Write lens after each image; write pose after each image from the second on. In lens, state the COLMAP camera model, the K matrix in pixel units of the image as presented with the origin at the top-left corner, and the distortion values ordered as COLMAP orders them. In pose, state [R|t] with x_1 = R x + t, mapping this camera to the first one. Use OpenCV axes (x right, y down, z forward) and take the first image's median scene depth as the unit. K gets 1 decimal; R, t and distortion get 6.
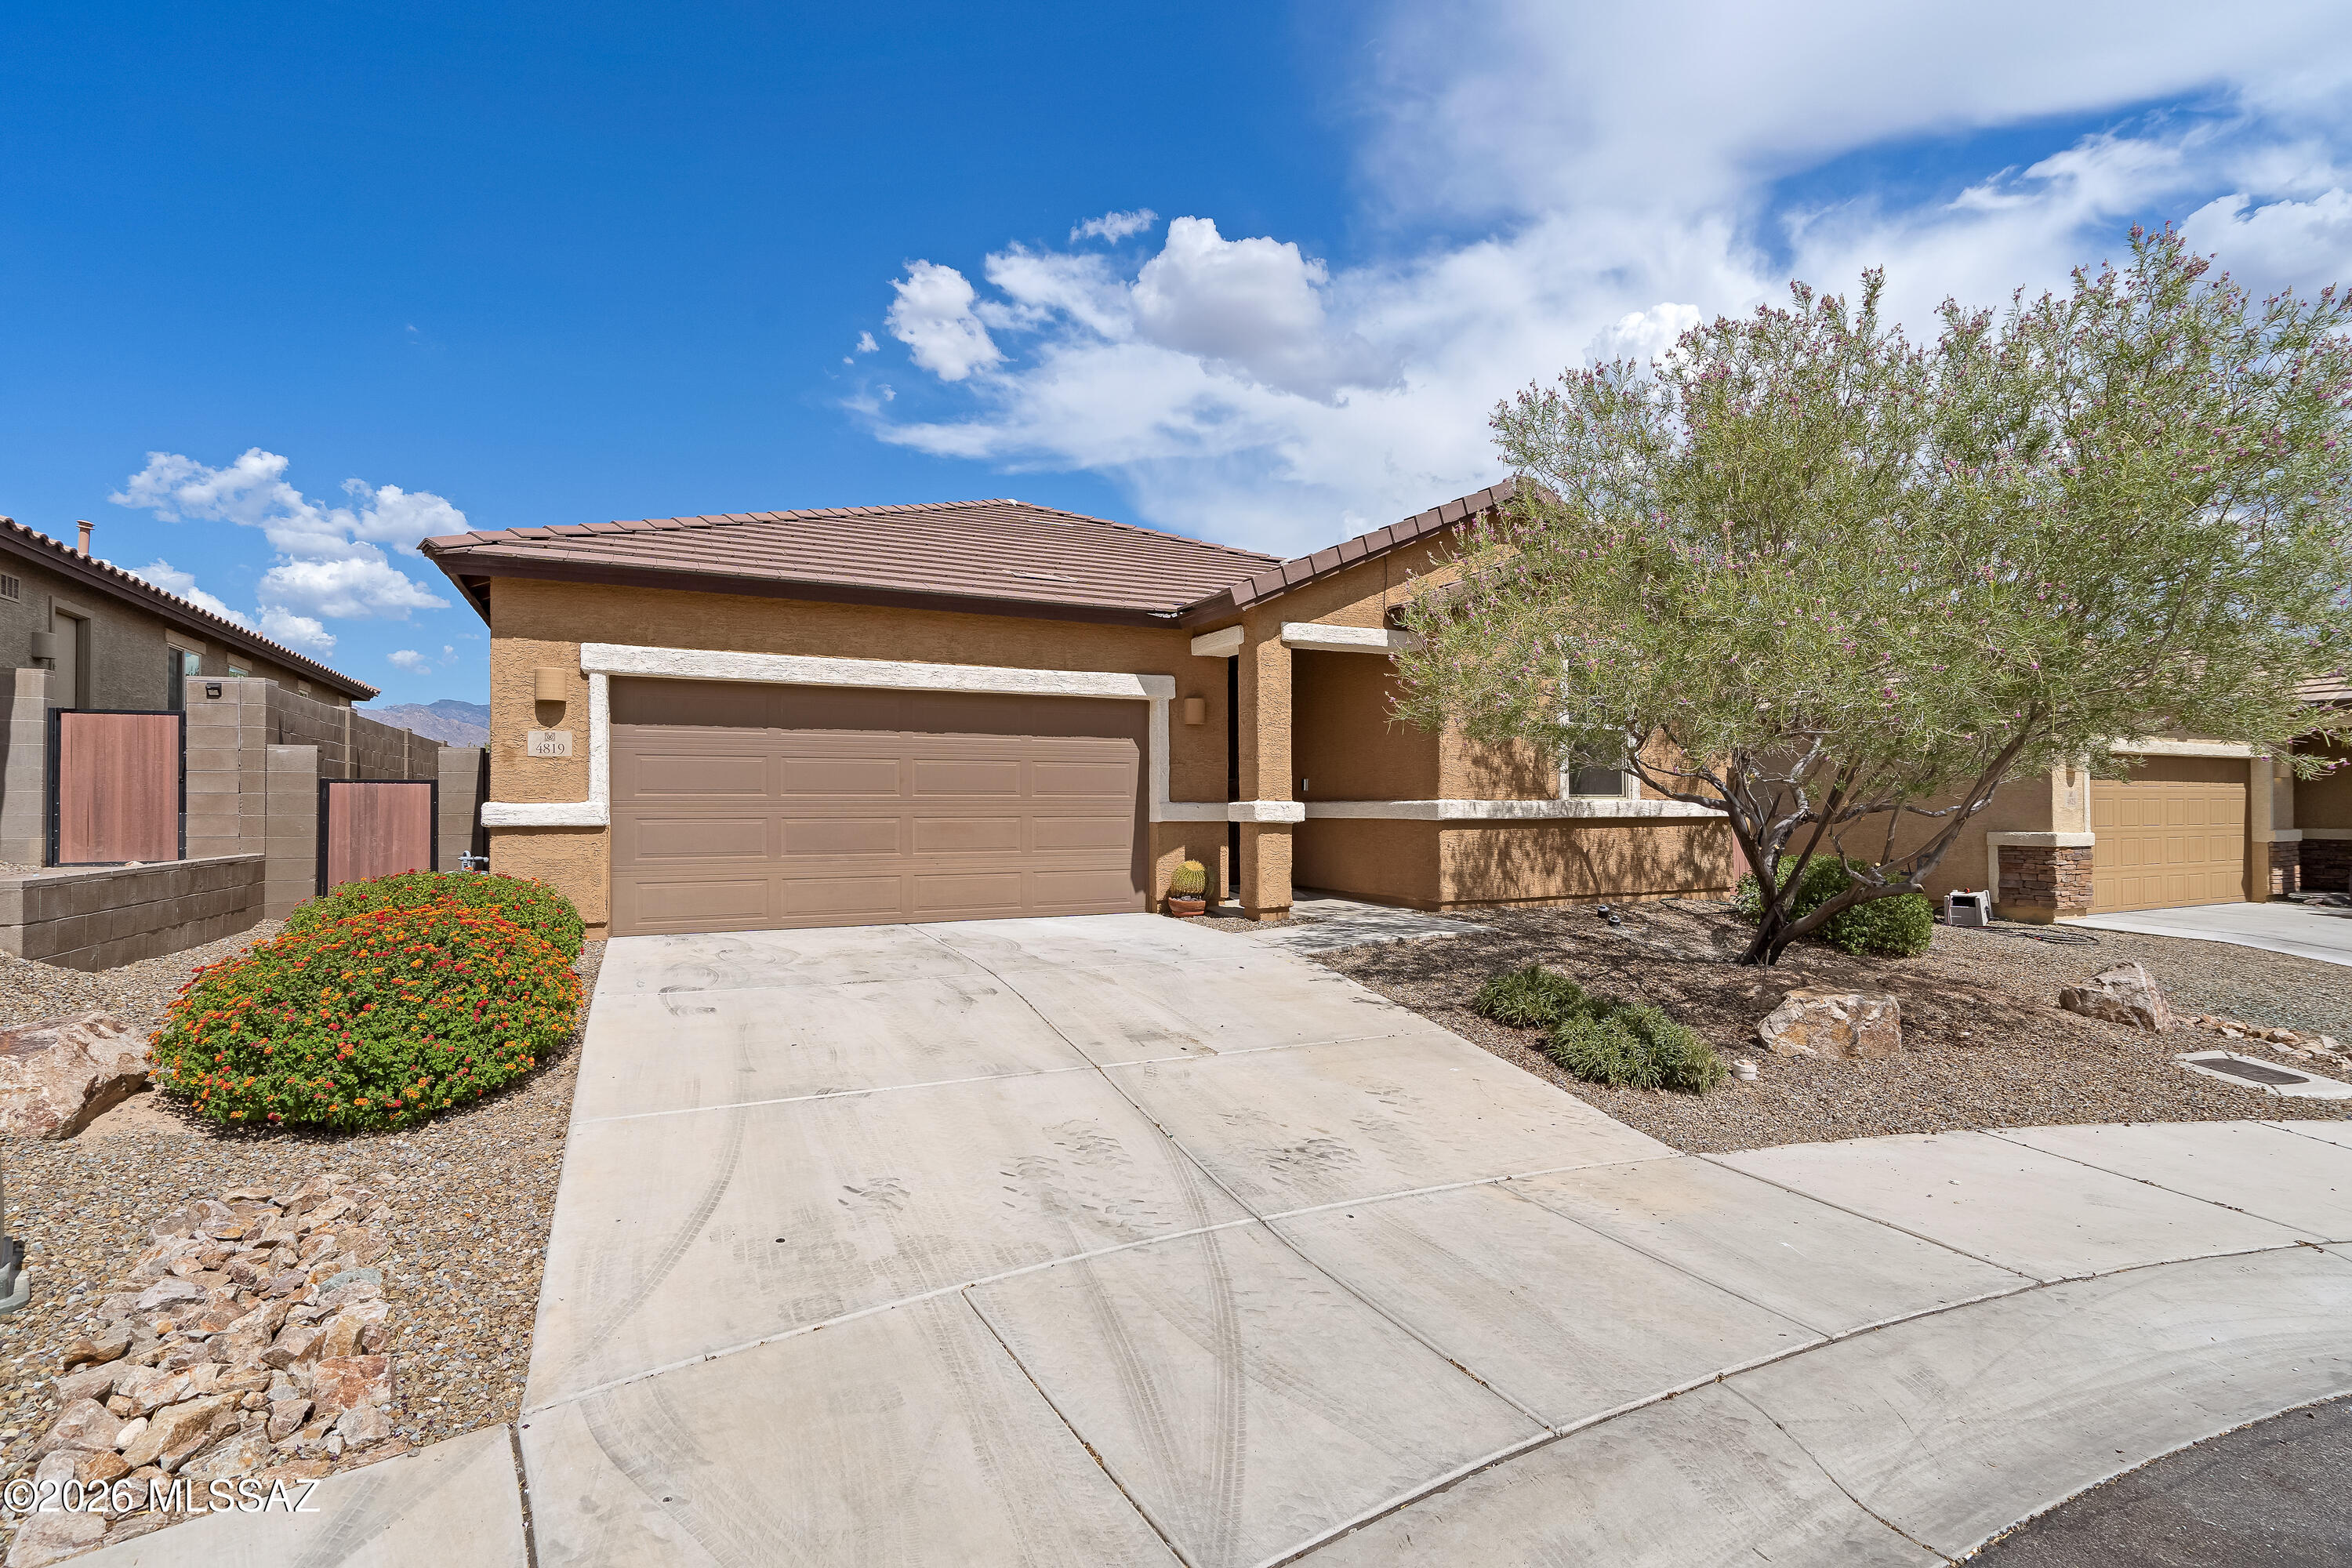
lens RADIAL K [[1131.0, 0, 1167.9], [0, 1131.0, 793.3], [0, 0, 1]] dist [0.007857, -0.002850]
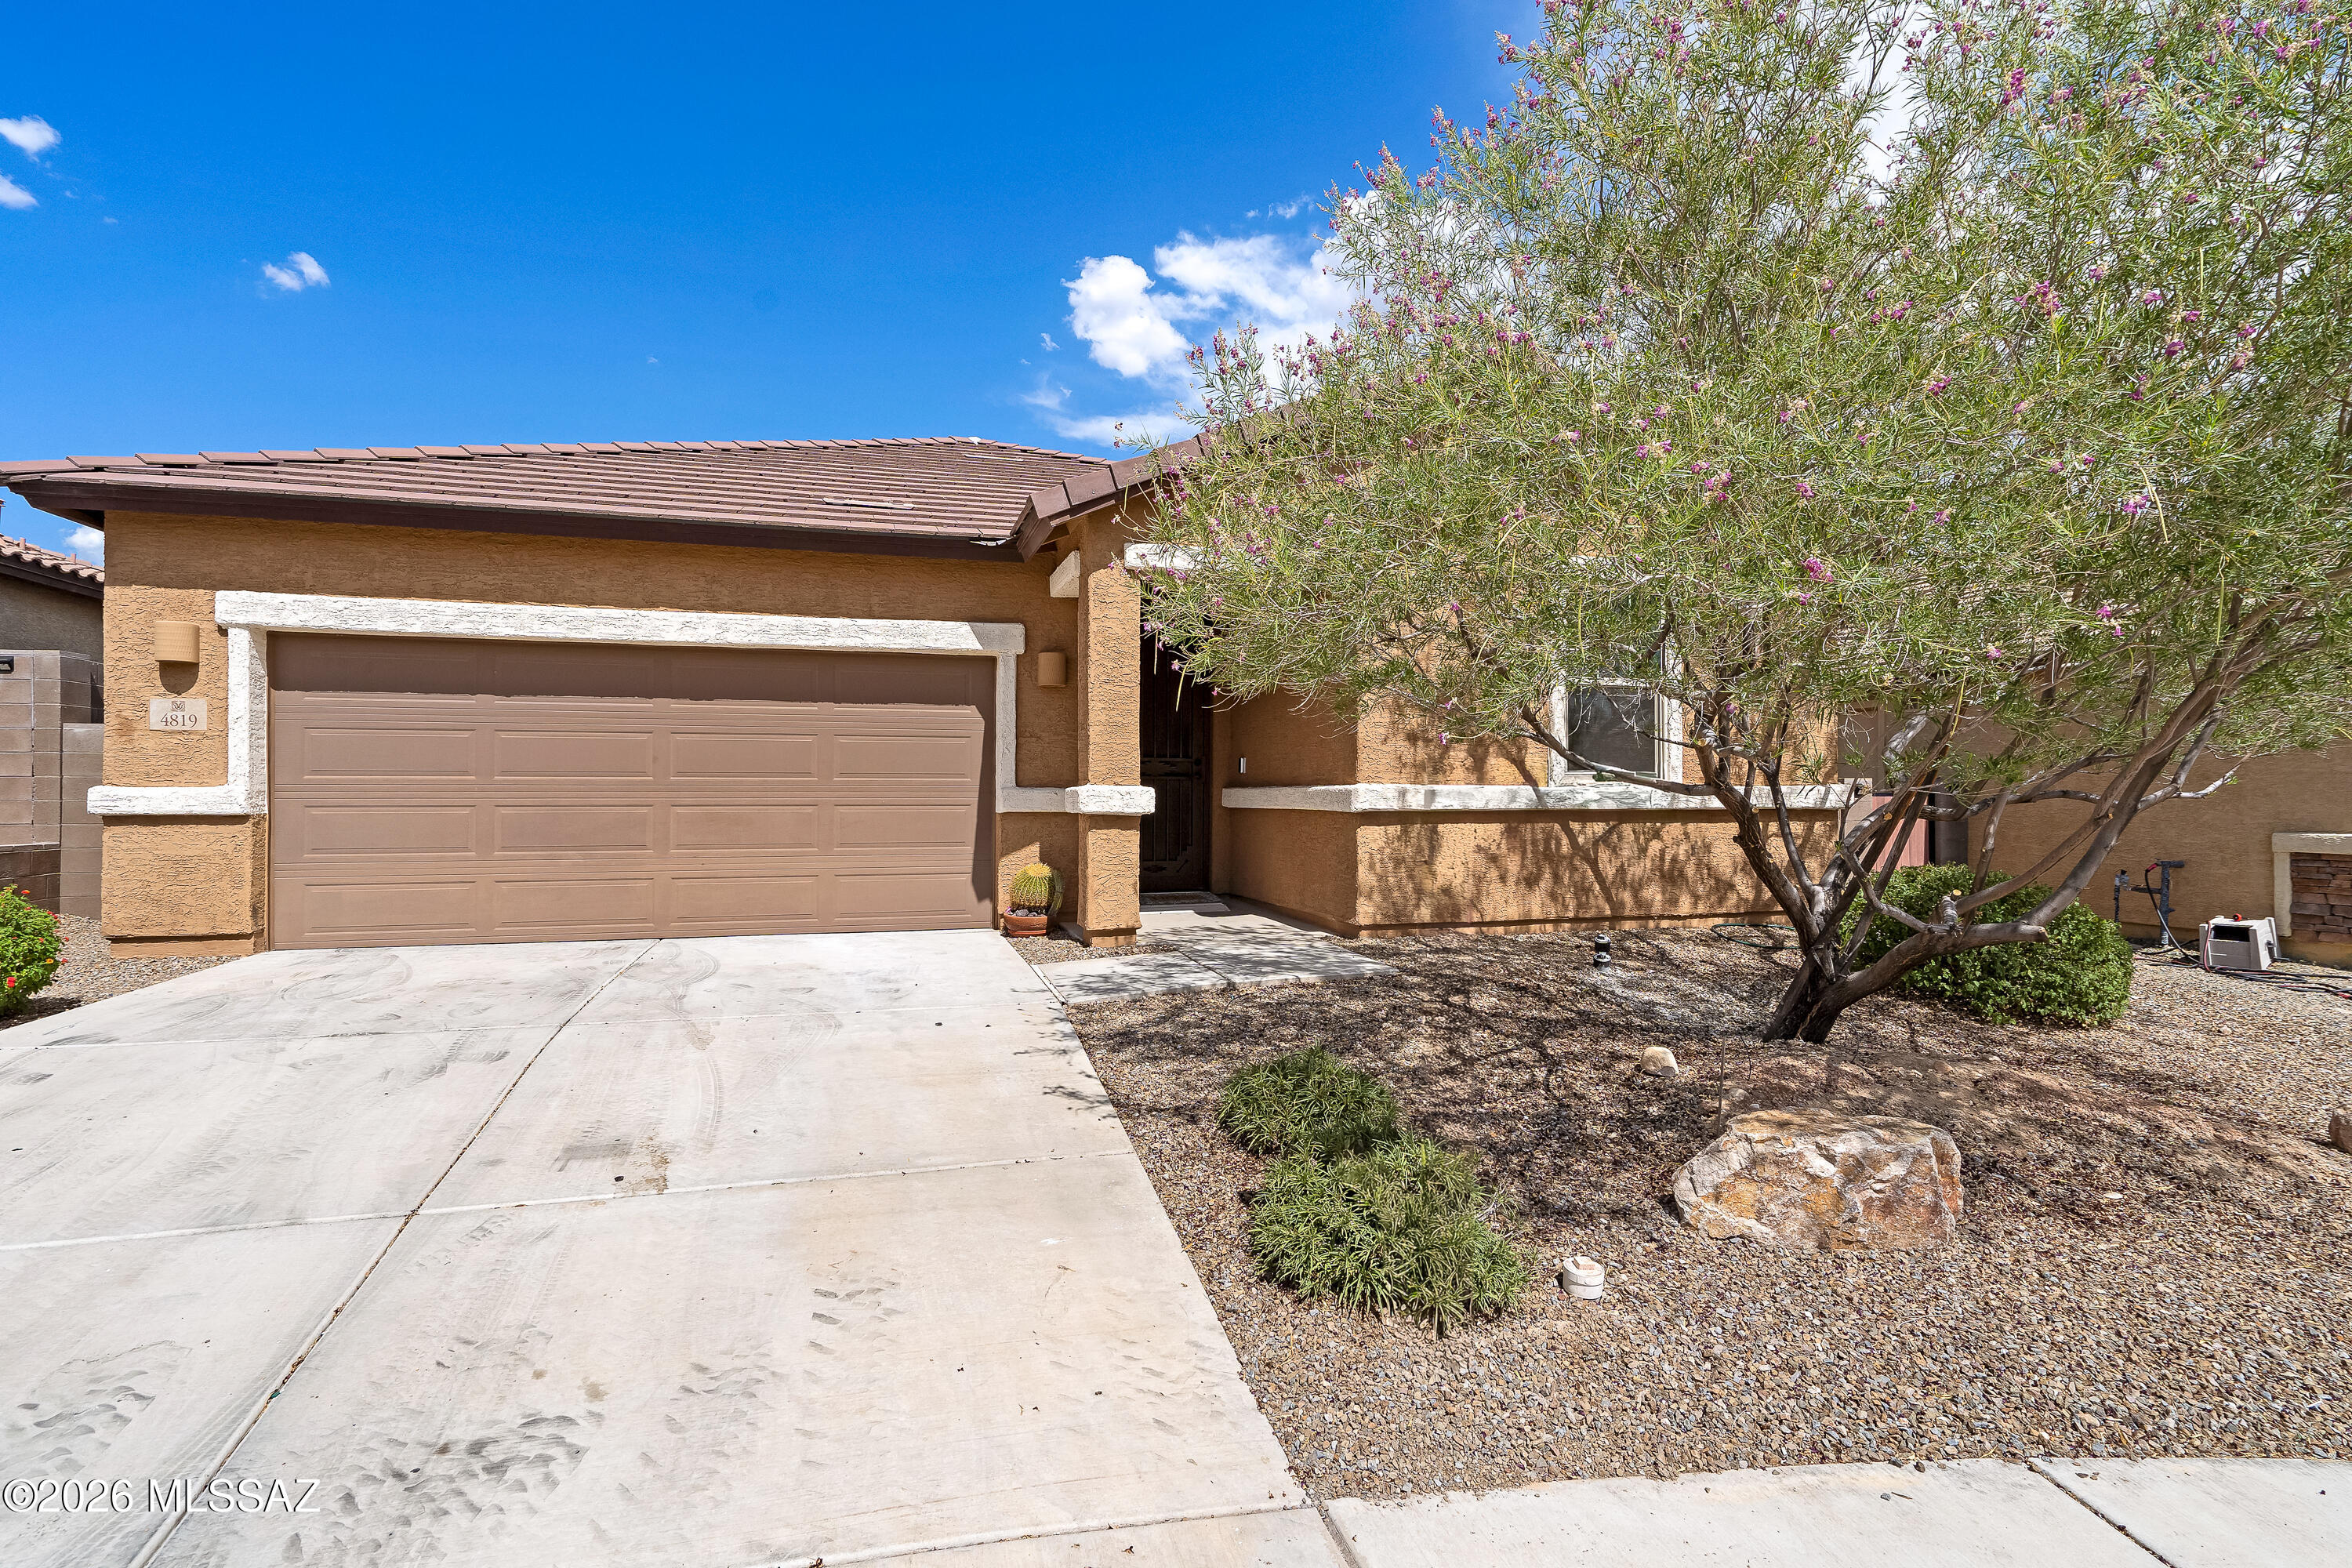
lens RADIAL K [[1131.0, 0, 1174.8], [0, 1131.0, 772.6], [0, 0, 1]] dist [0.007857, -0.002850]
pose [[0.983368, -0.001697, -0.181614, 0.266096], [-0.000095, 0.999951, -0.009857, 0.005699], [0.181622, 0.009710, 0.983321, 0.274893]]
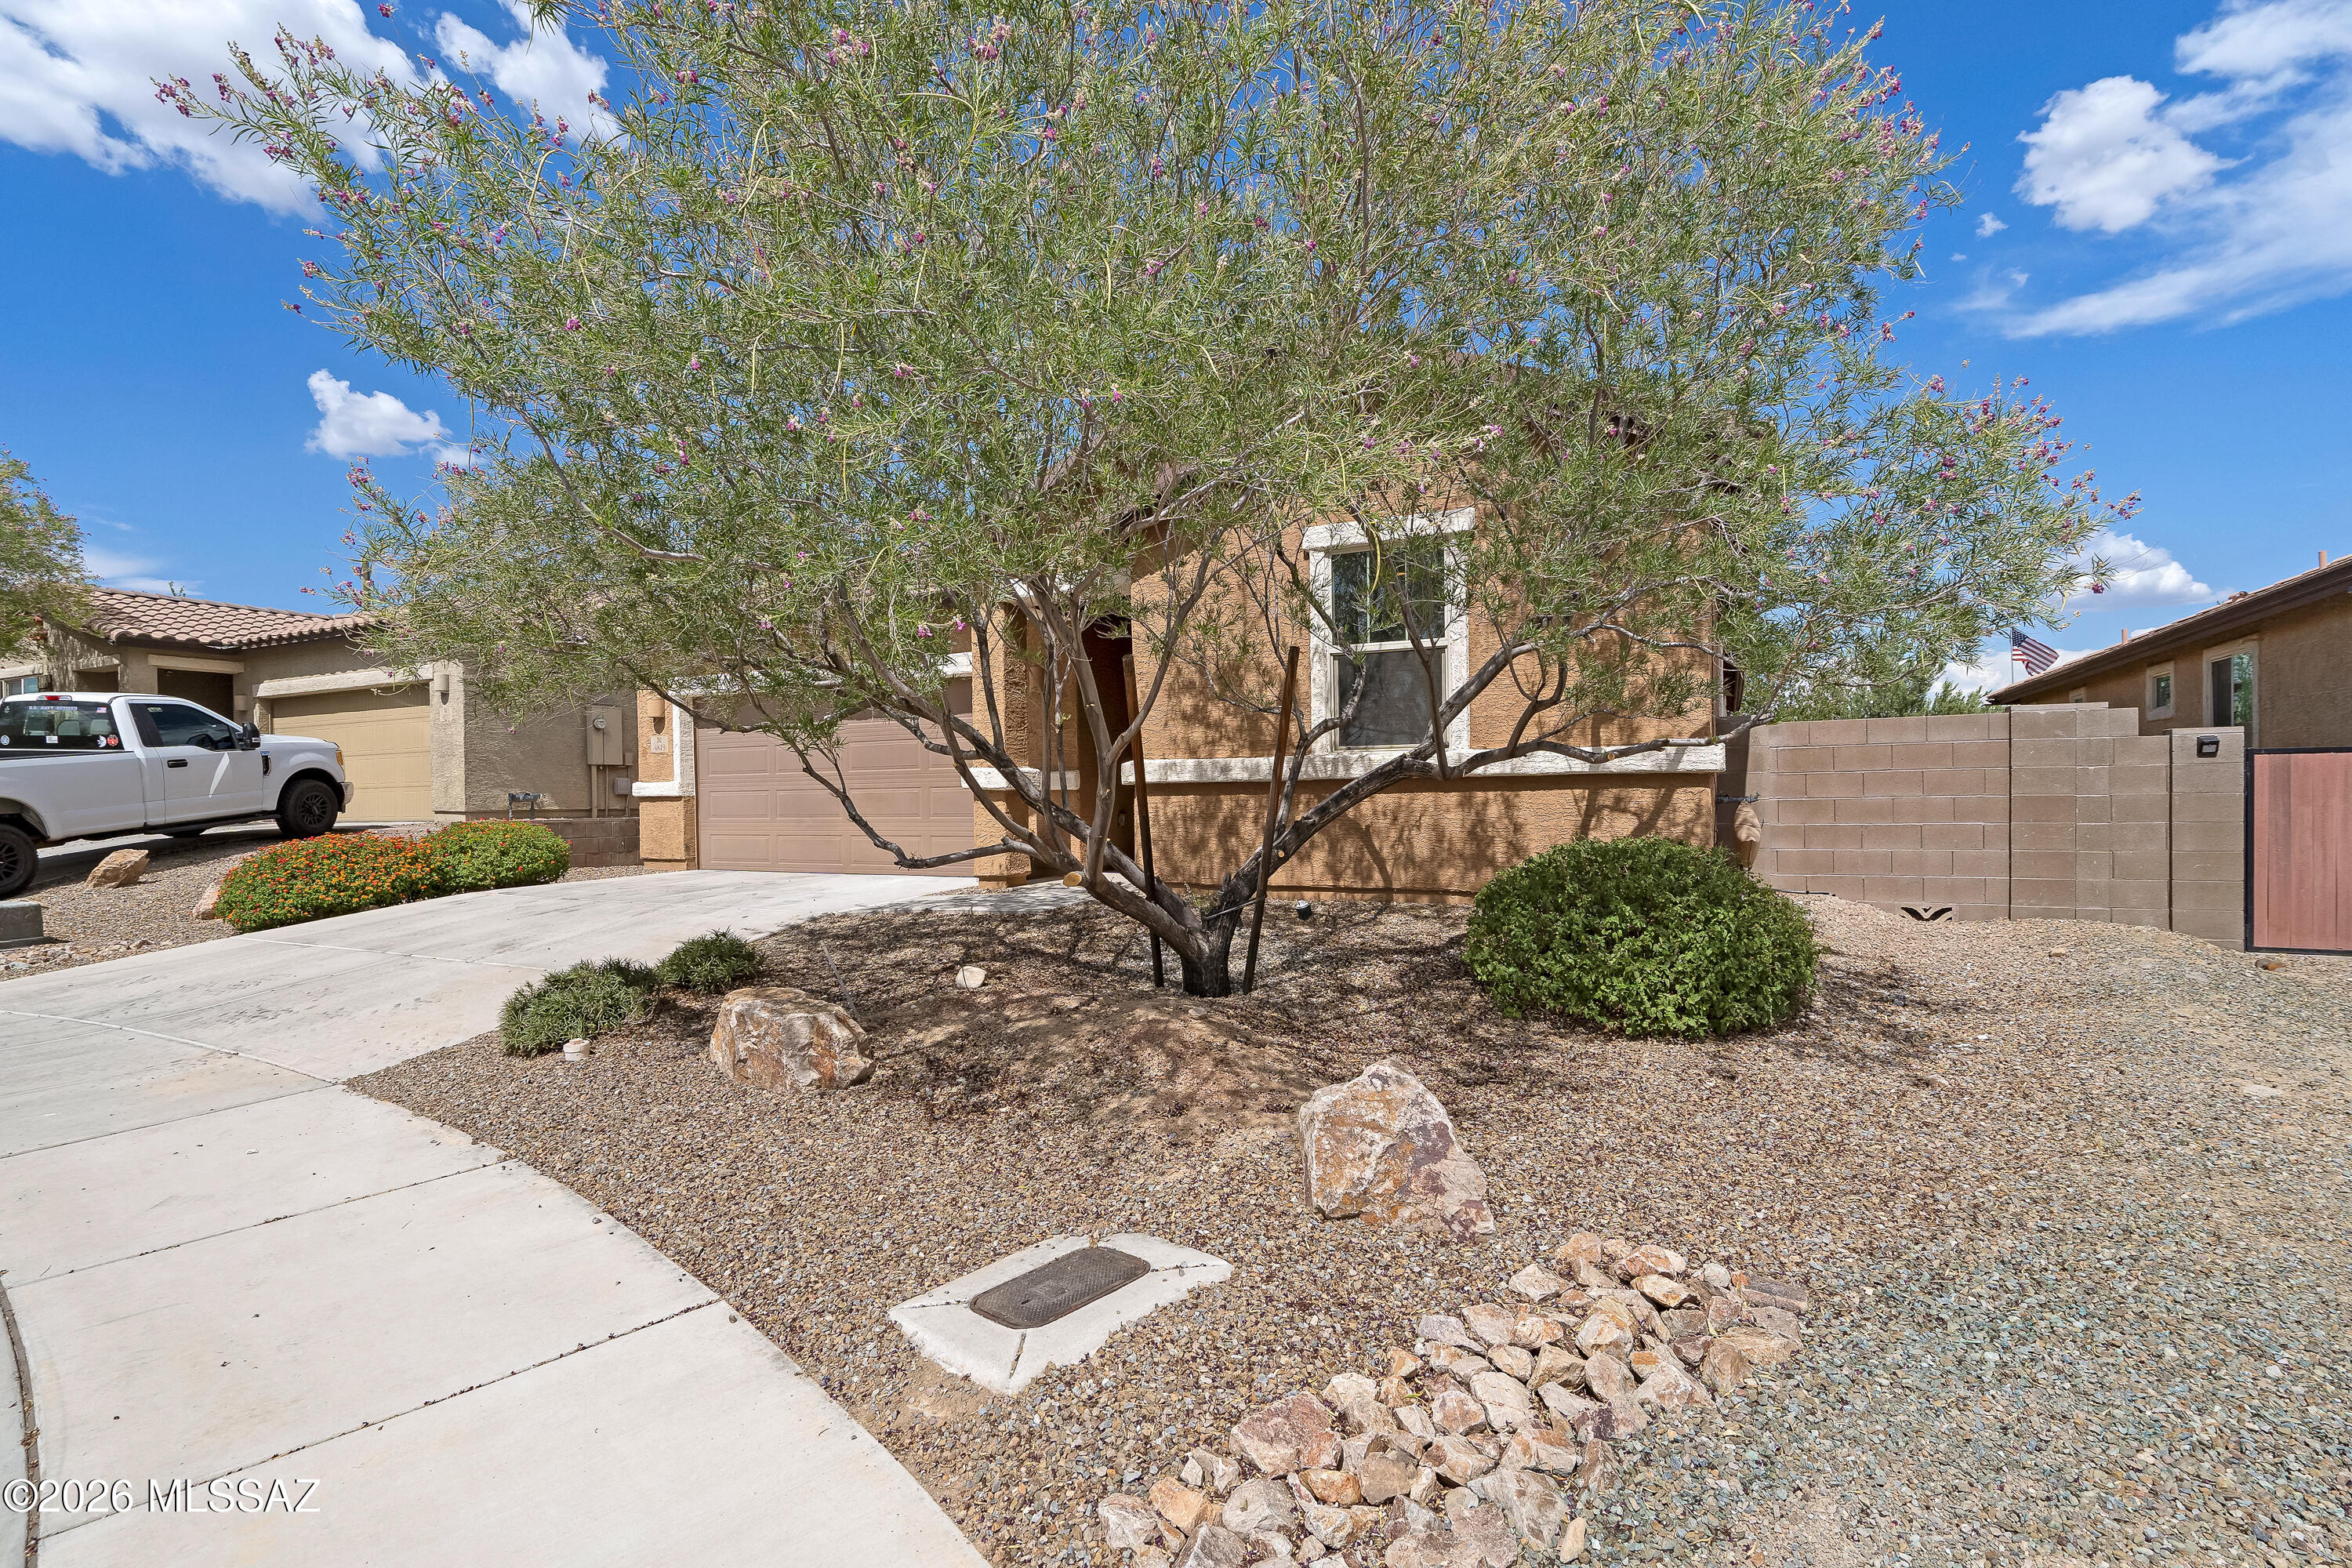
lens RADIAL K [[1131.0, 0, 1155.5], [0, 1131.0, 799.7], [0, 0, 1]] dist [0.007857, -0.002850]
pose [[0.594574, -0.005366, -0.804023, 0.940533], [0.018573, 0.999803, 0.007063, 0.029738], [0.803826, -0.019132, 0.594556, 0.527481]]
